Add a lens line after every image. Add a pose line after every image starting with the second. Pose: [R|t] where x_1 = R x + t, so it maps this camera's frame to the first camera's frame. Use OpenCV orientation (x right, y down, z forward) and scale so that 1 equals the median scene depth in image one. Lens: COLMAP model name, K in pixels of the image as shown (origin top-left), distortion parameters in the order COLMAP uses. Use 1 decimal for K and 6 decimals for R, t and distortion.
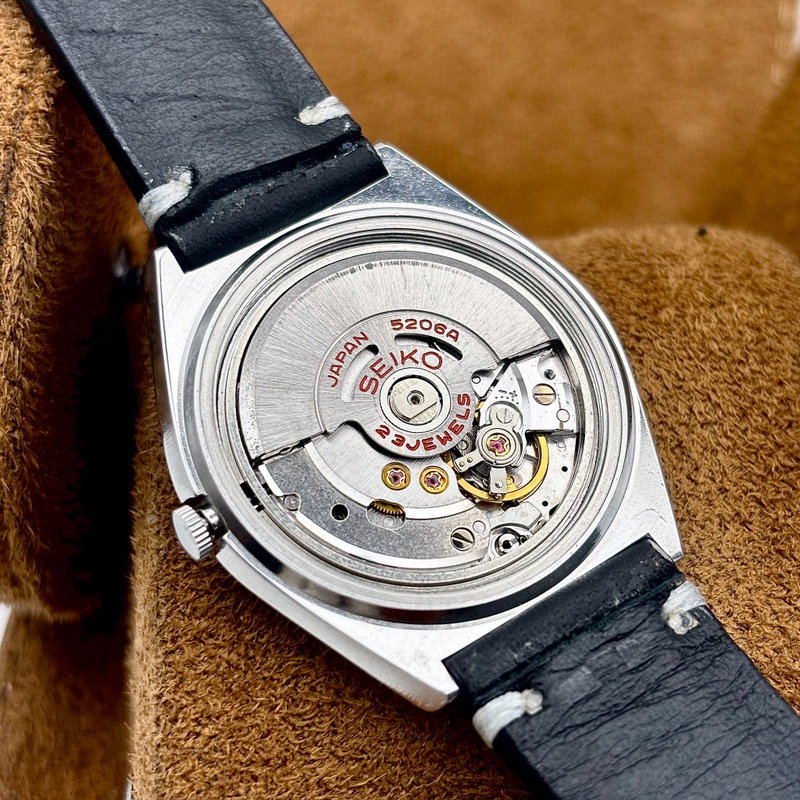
lens RADIAL K [[1611.5, 0, 400.0], [0, 1611.5, 400.0], [0, 0, 1]] dist [0.244957, -0.757780]
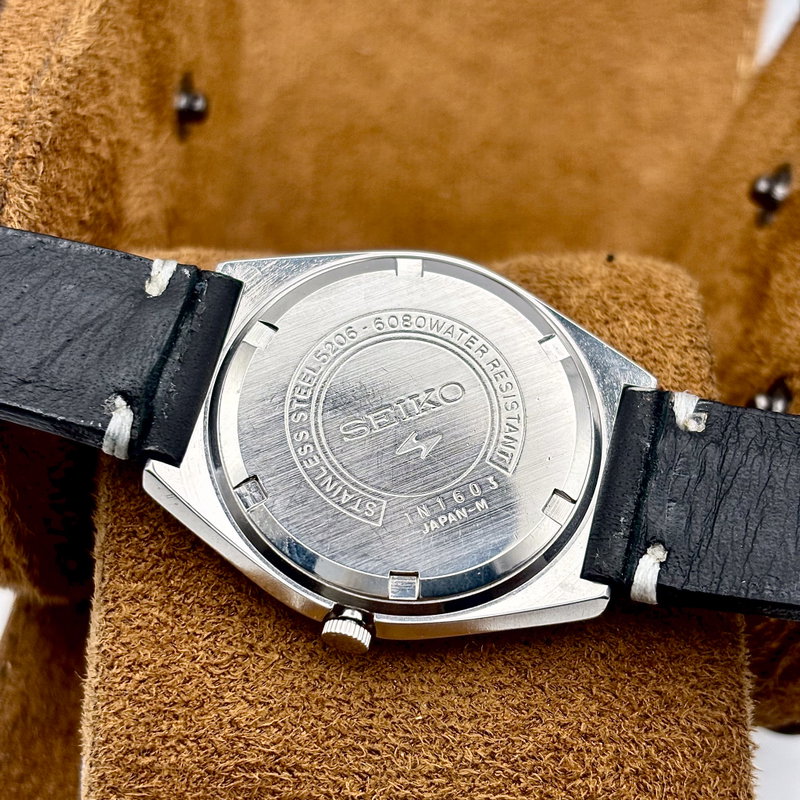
lens RADIAL K [[1700.2, 0, 384.5], [0, 1700.2, 400.5], [0, 0, 1]] dist [0.304387, -0.825645]
pose [[0.994606, 0.003336, -0.103673, 0.157338], [-0.008300, 0.998837, -0.047487, 0.052585], [0.103394, 0.048092, 0.993477, -0.187790]]
